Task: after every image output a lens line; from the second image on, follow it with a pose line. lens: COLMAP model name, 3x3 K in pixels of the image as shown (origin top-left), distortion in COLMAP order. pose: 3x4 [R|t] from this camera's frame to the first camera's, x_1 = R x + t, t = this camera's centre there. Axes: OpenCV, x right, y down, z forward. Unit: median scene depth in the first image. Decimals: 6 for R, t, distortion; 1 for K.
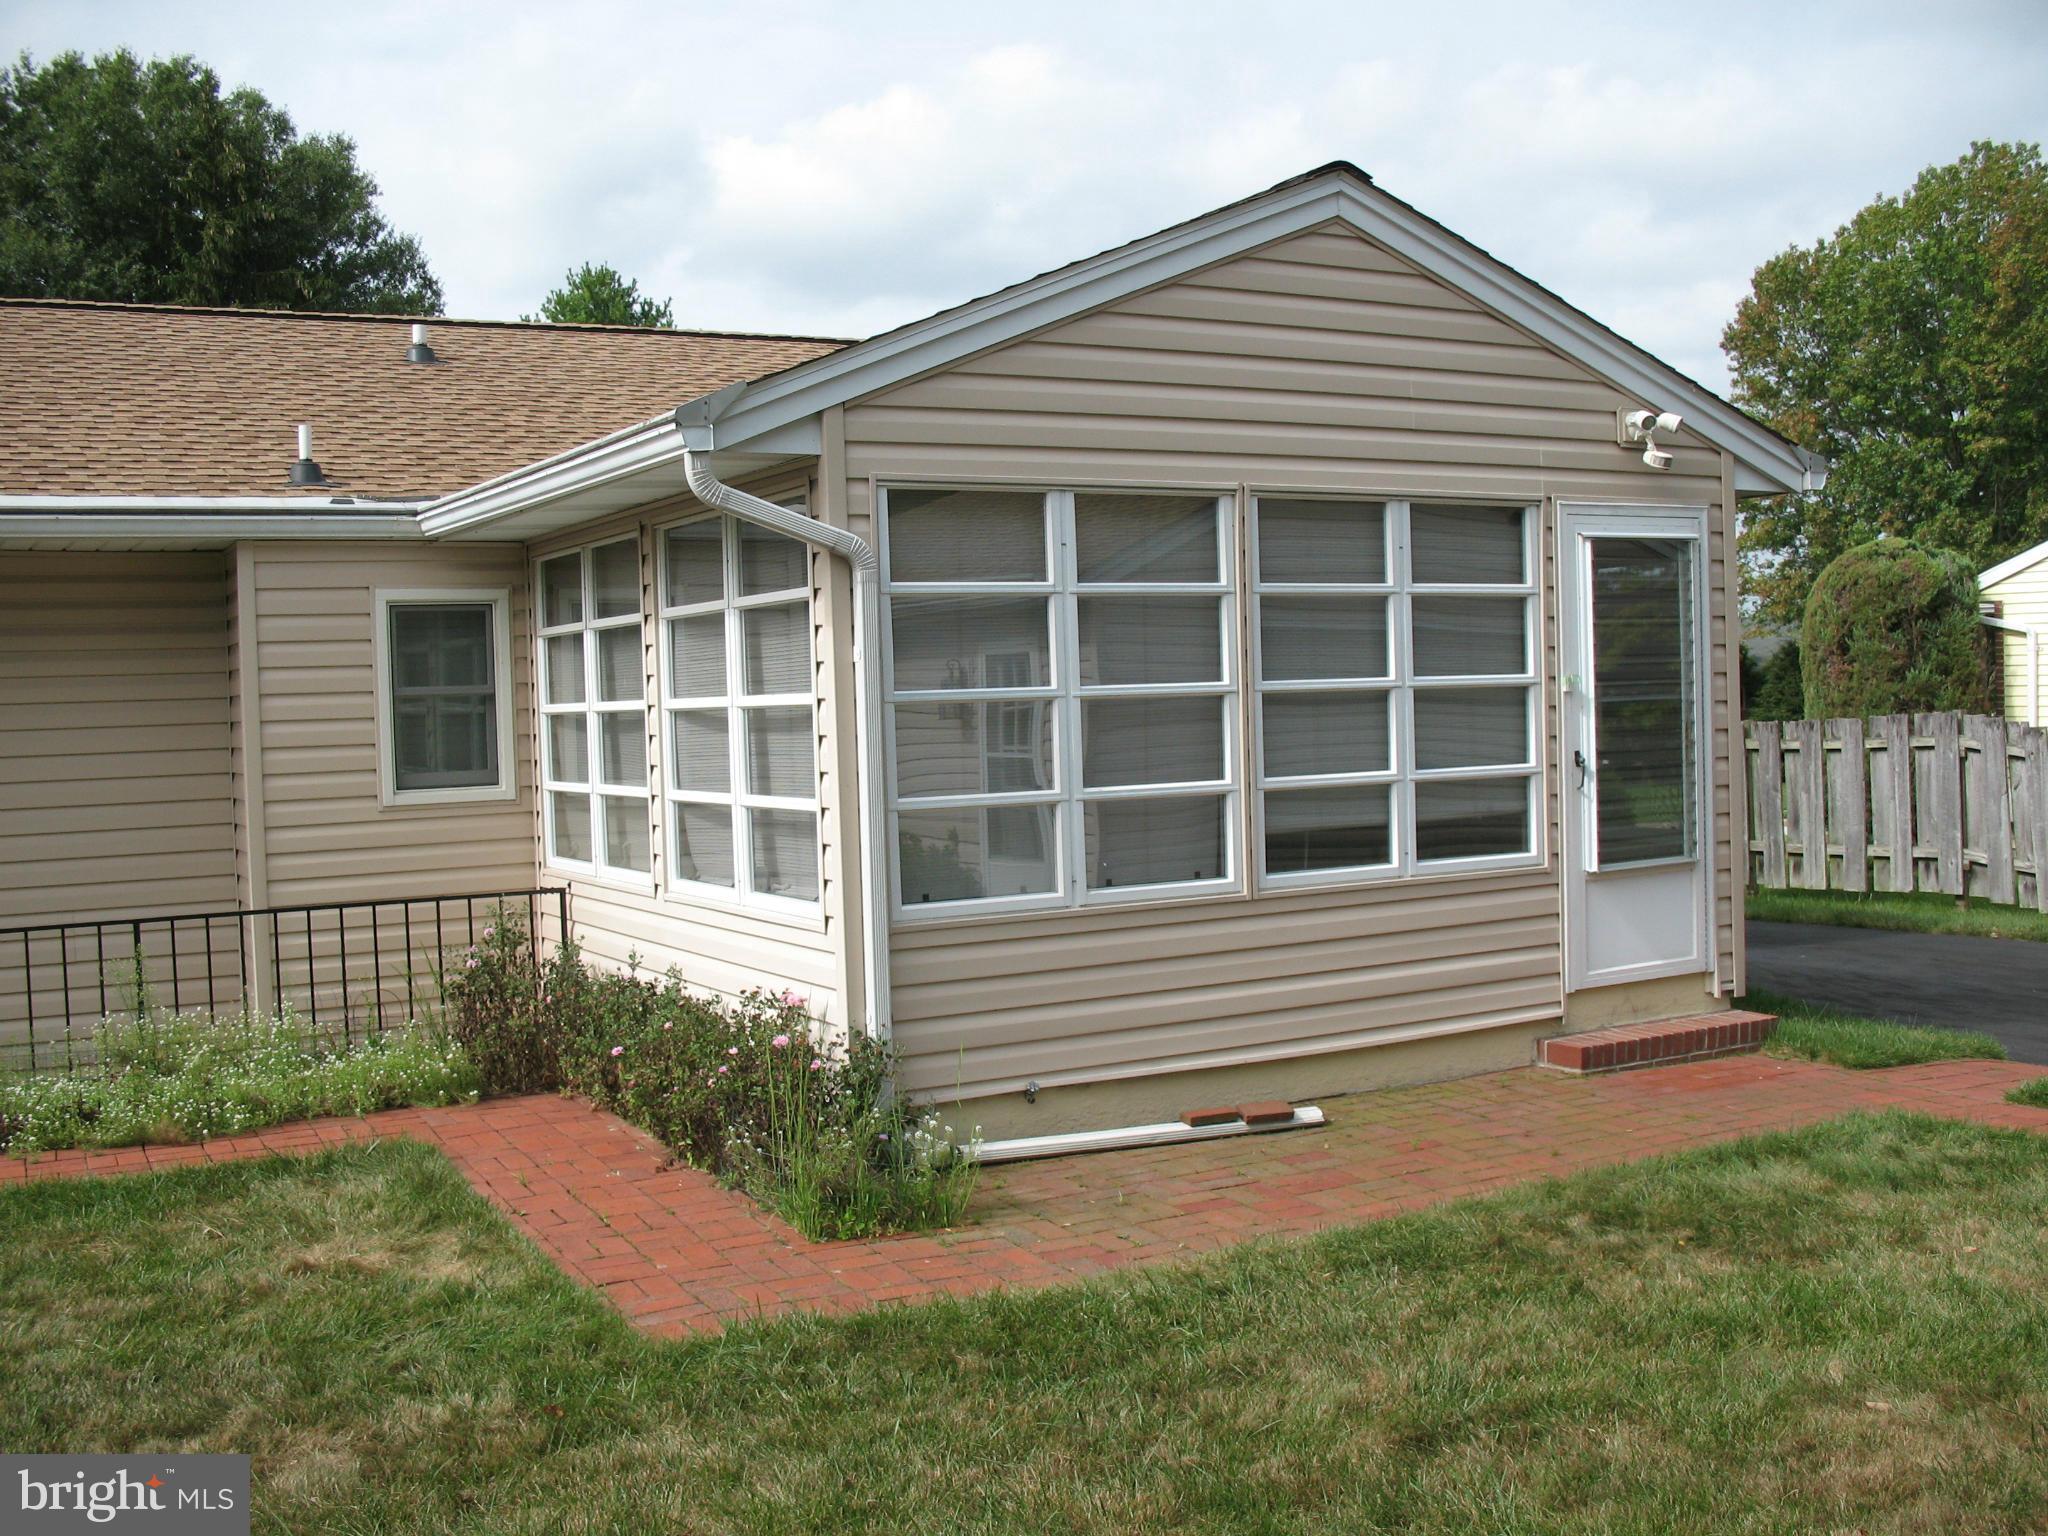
lens RADIAL K [[2092.4, 0, 1054.3], [0, 2092.4, 769.7], [0, 0, 1]] dist [-0.195791, 0.255695]
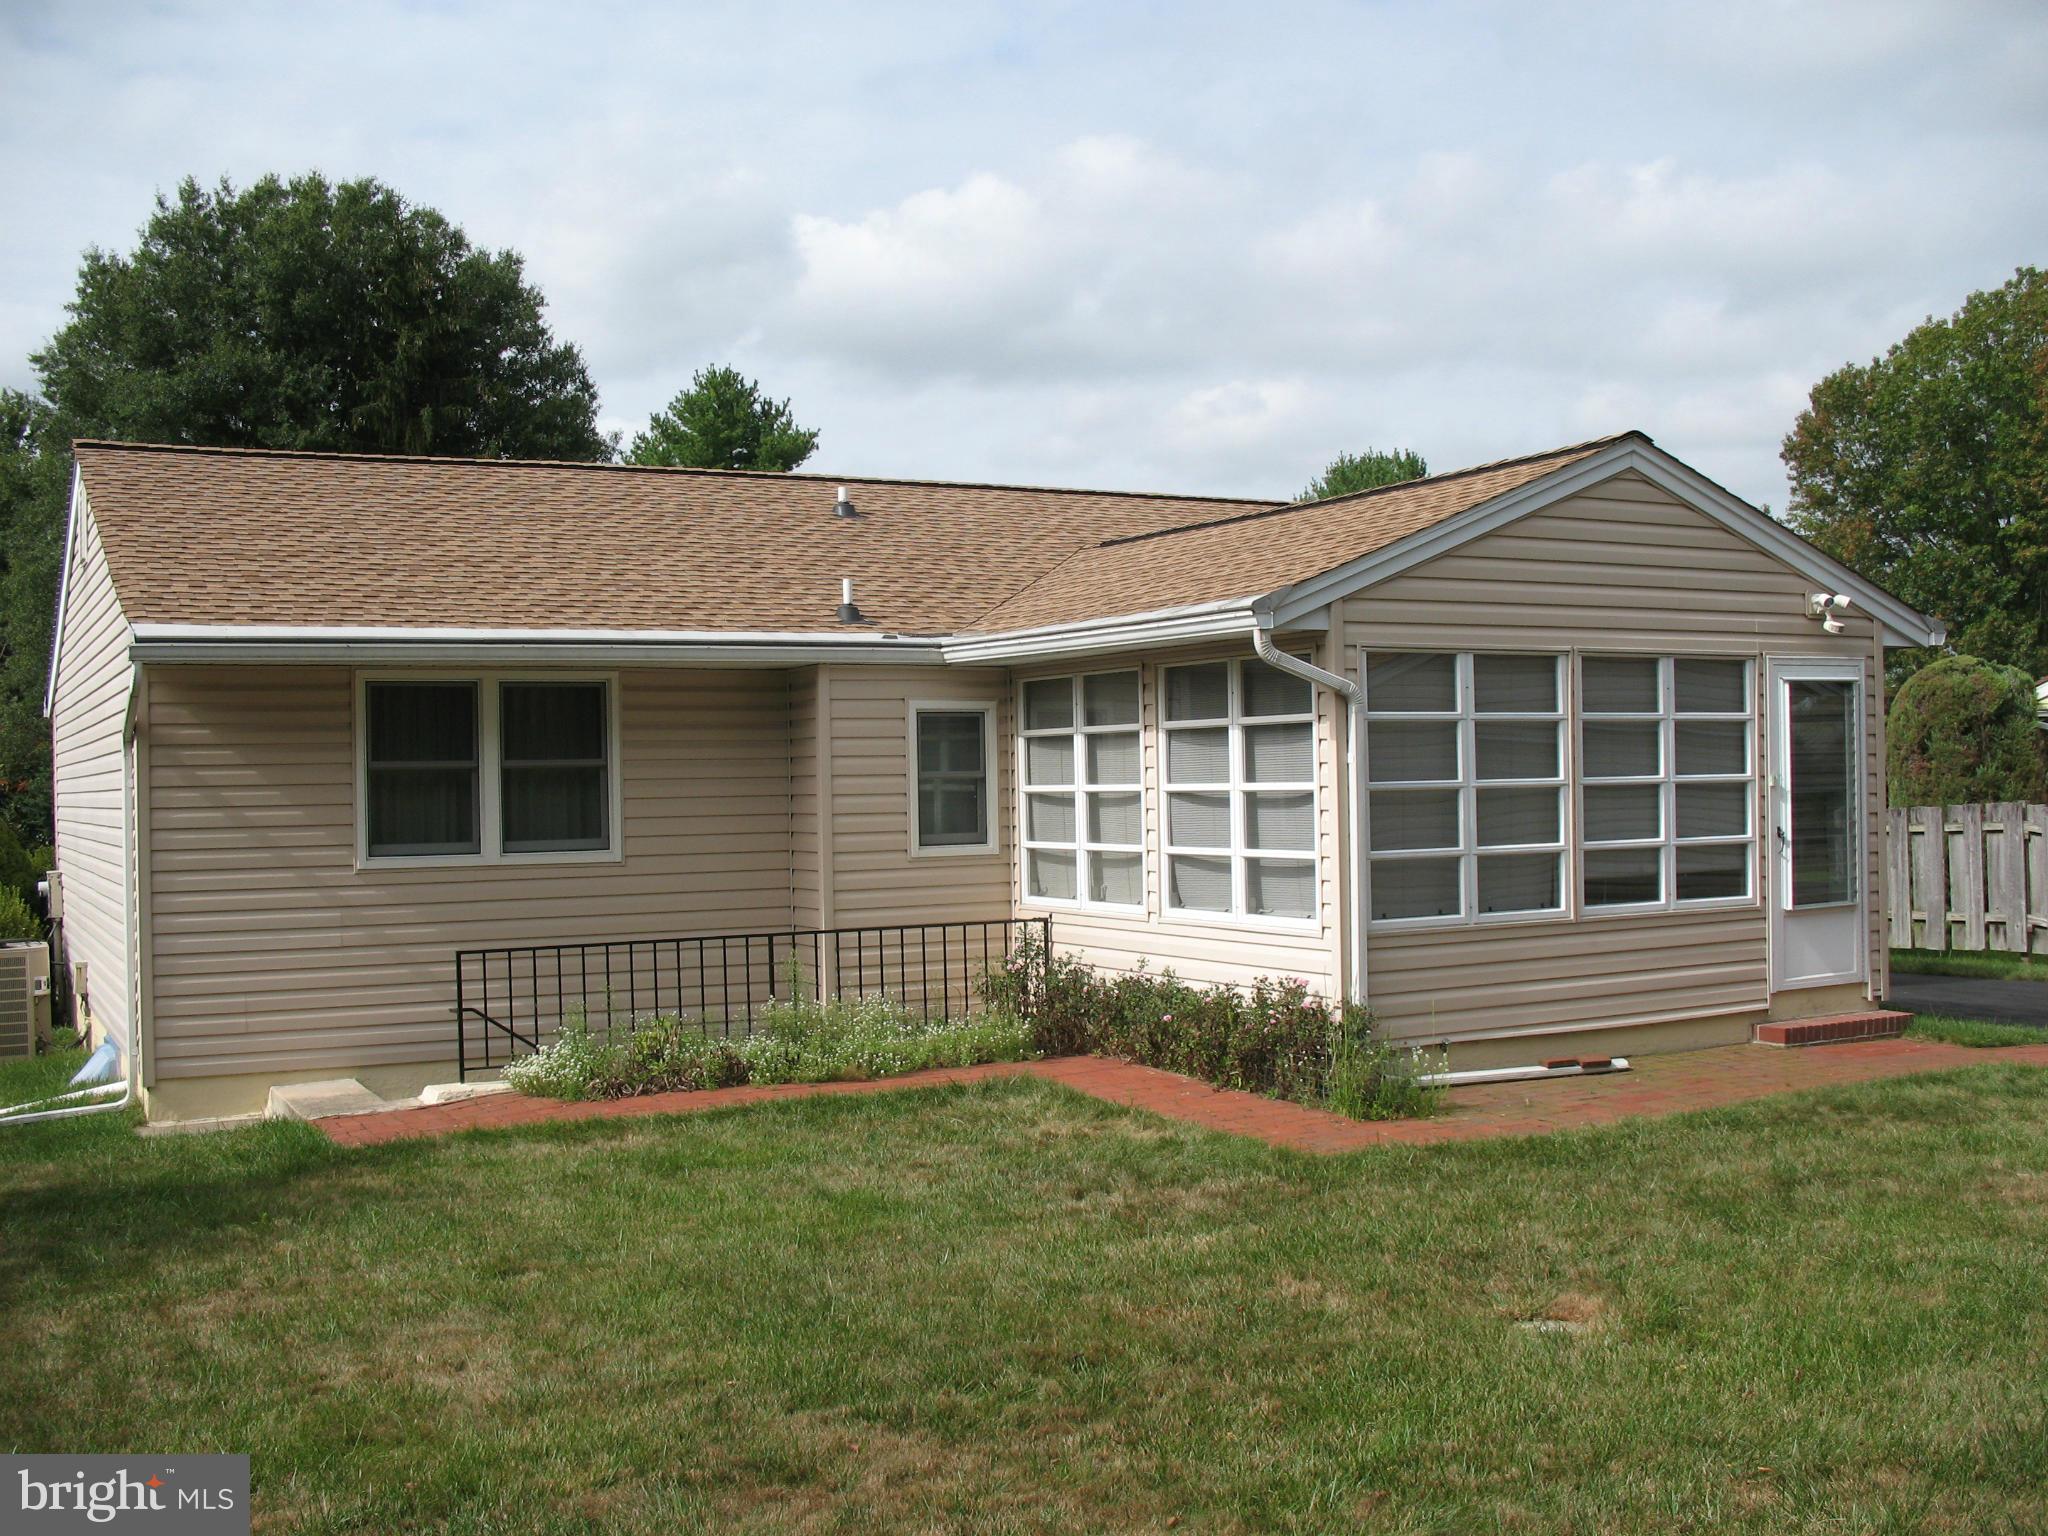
lens RADIAL K [[2092.4, 0, 1054.3], [0, 2092.4, 769.7], [0, 0, 1]] dist [-0.195791, 0.255695]
pose [[0.999789, 0.012447, -0.016350, -0.229625], [-0.013069, 0.999172, -0.038534, 0.012793], [0.015857, 0.038740, 0.999124, -0.443840]]
